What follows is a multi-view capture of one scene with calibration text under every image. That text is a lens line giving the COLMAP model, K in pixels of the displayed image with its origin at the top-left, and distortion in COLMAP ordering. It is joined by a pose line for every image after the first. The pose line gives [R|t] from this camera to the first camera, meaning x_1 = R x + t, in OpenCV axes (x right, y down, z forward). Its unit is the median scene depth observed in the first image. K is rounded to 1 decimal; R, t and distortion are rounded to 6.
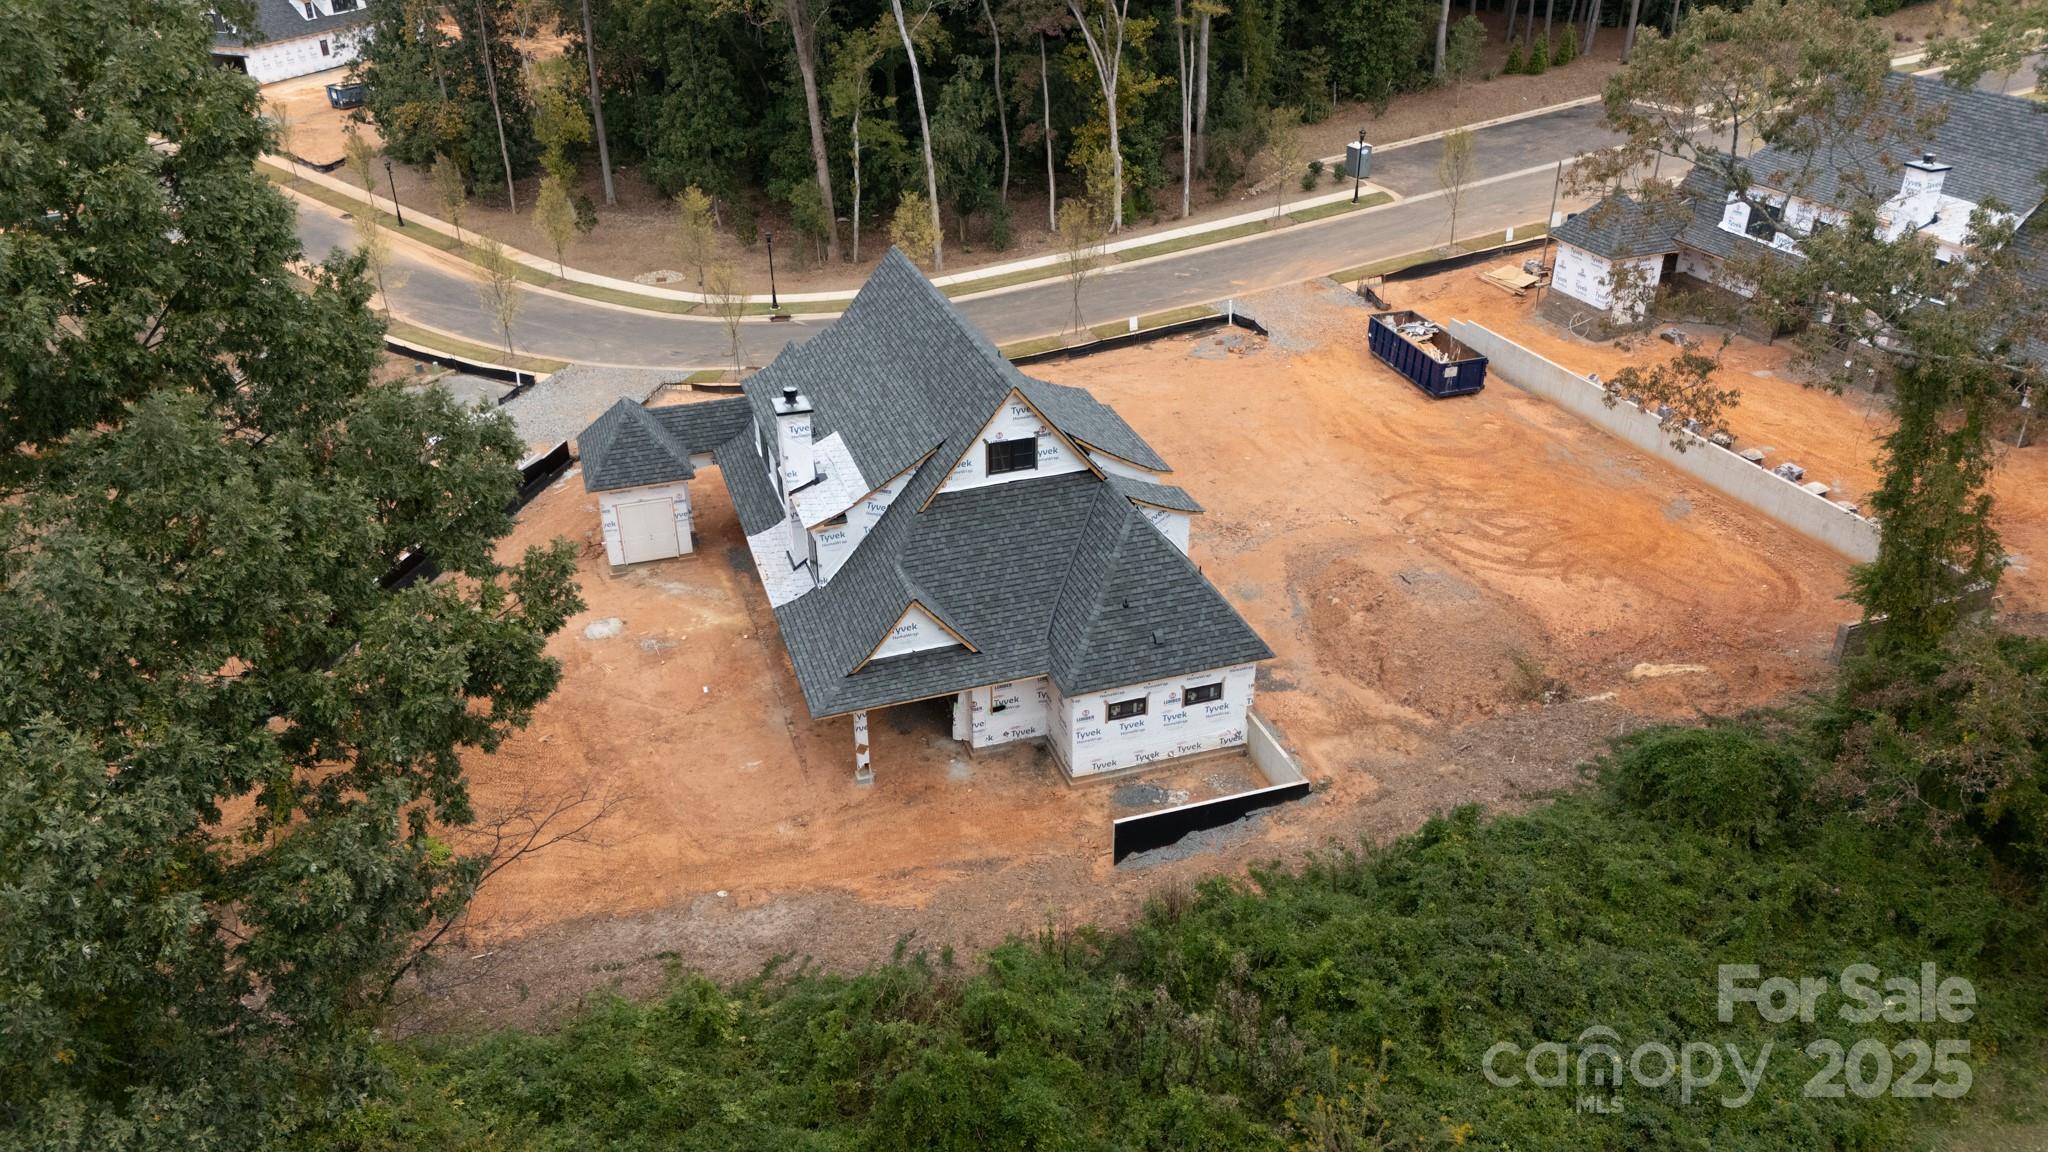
lens RADIAL K [[1438.7, 0, 1002.1], [0, 1438.7, 578.5], [0, 0, 1]] dist [0.102026, -0.122809]
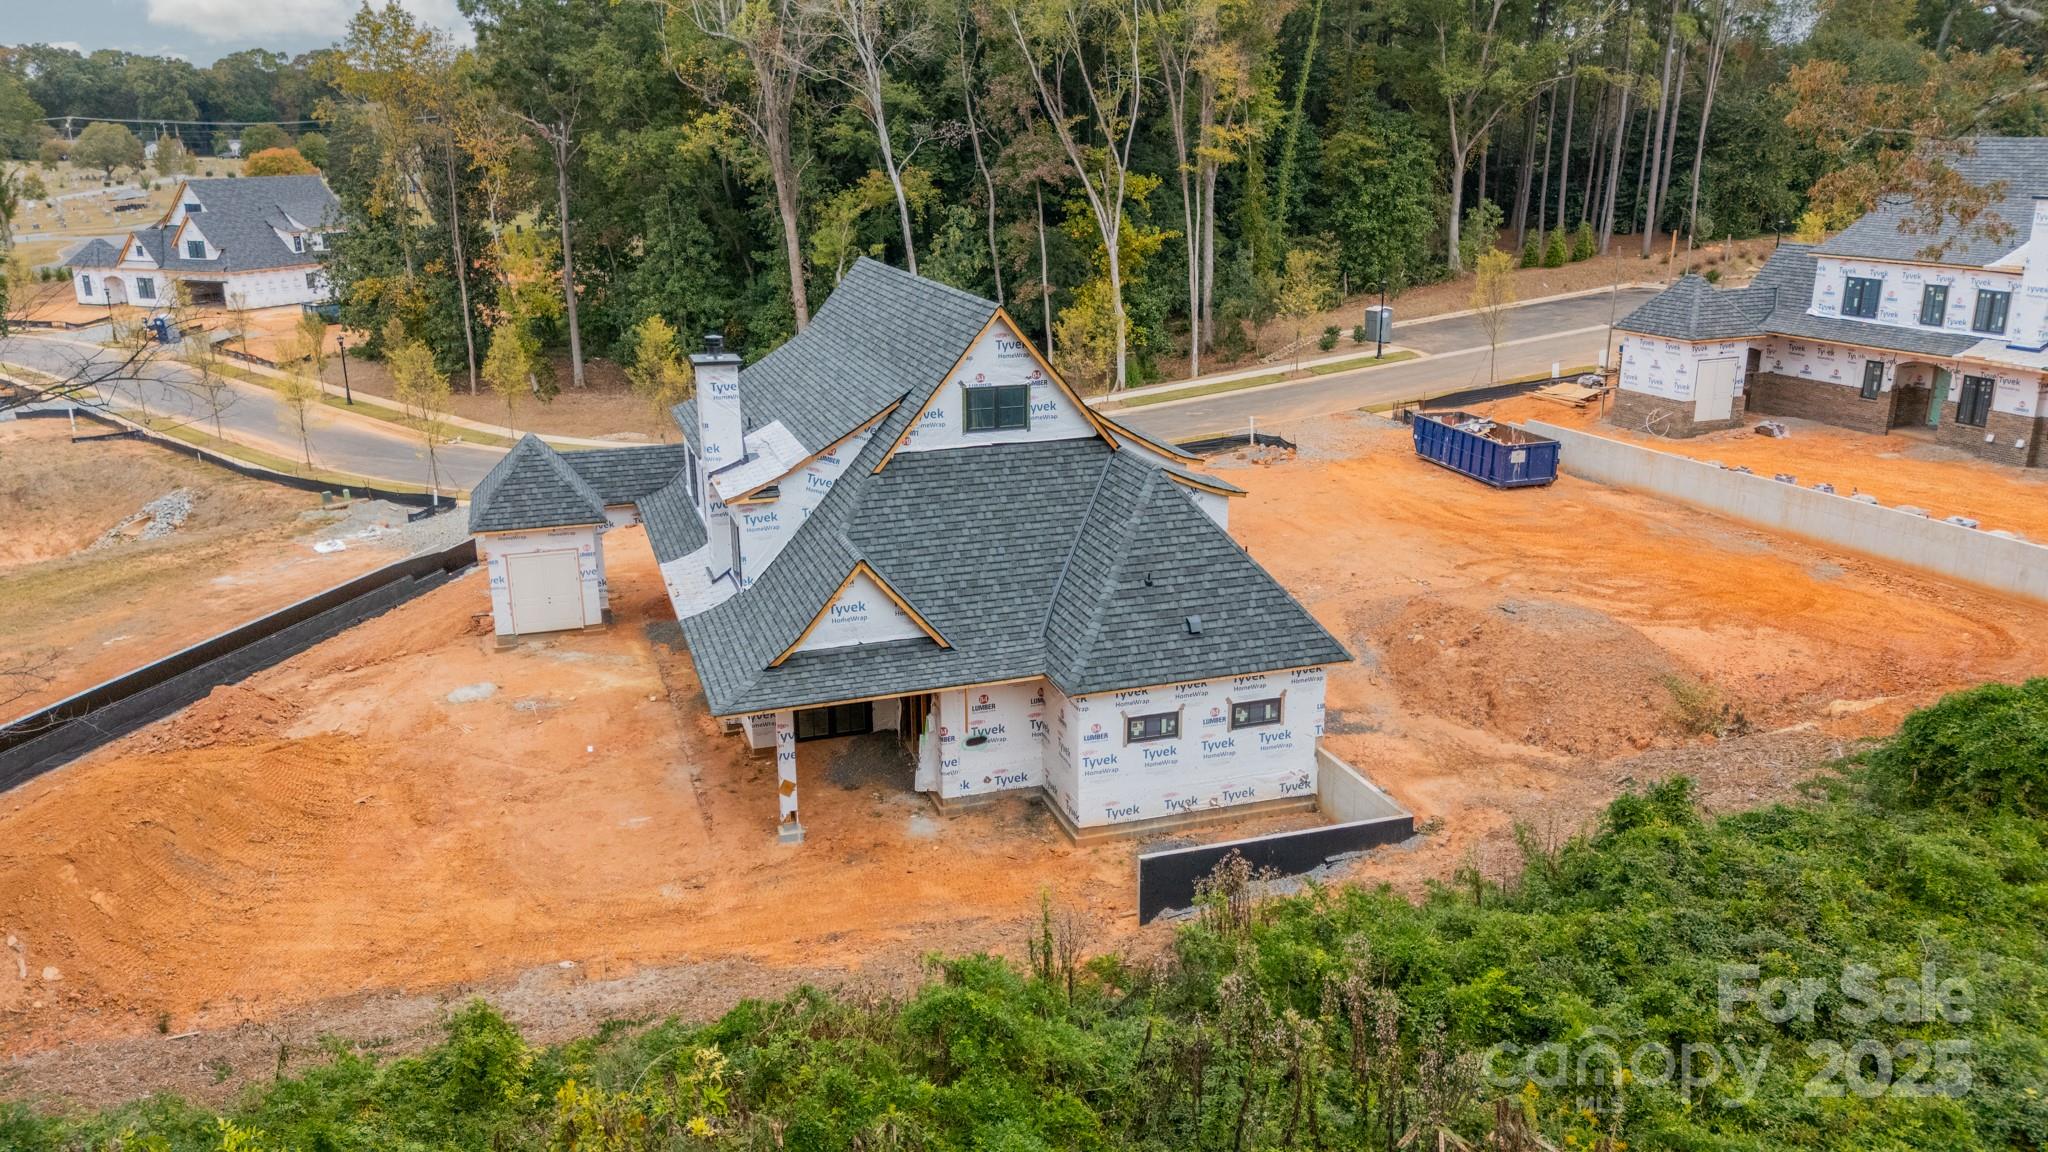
lens RADIAL K [[1459.6, 0, 1007.5], [0, 1459.6, 587.8], [0, 0, 1]] dist [0.076822, -0.069773]
pose [[0.999987, 0.003863, 0.003190, 0.009920], [-0.003094, 0.976979, -0.213314, 0.165391], [-0.003941, 0.213301, 0.976979, 0.244778]]
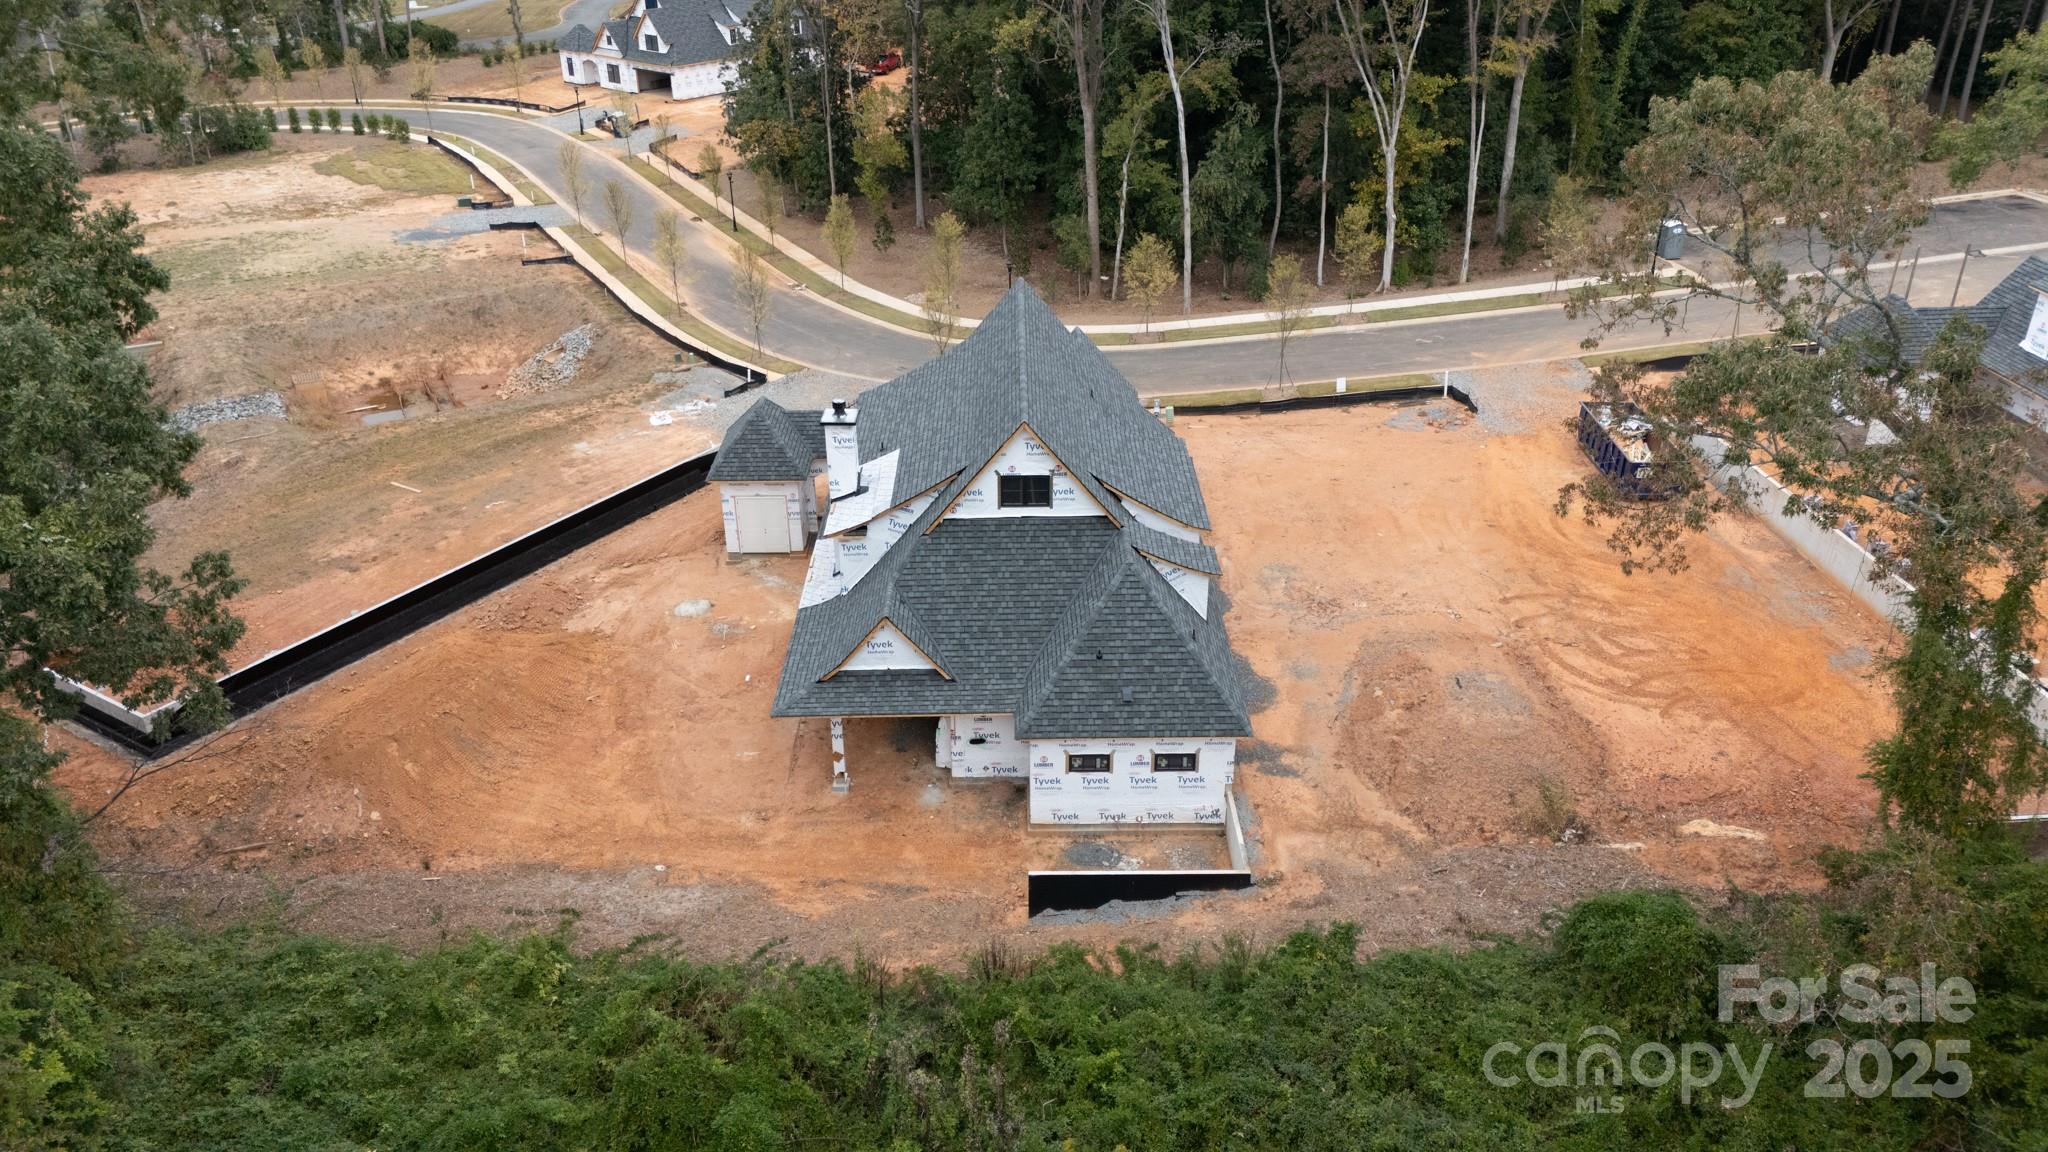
lens RADIAL K [[1437.1, 0, 1016.0], [0, 1437.1, 571.7], [0, 0, 1]] dist [0.096749, -0.121499]
pose [[0.955083, 0.141827, -0.260197, 0.252160], [-0.150222, 0.988573, -0.012561, -0.015831], [0.255442, 0.051084, 0.965474, 0.041834]]
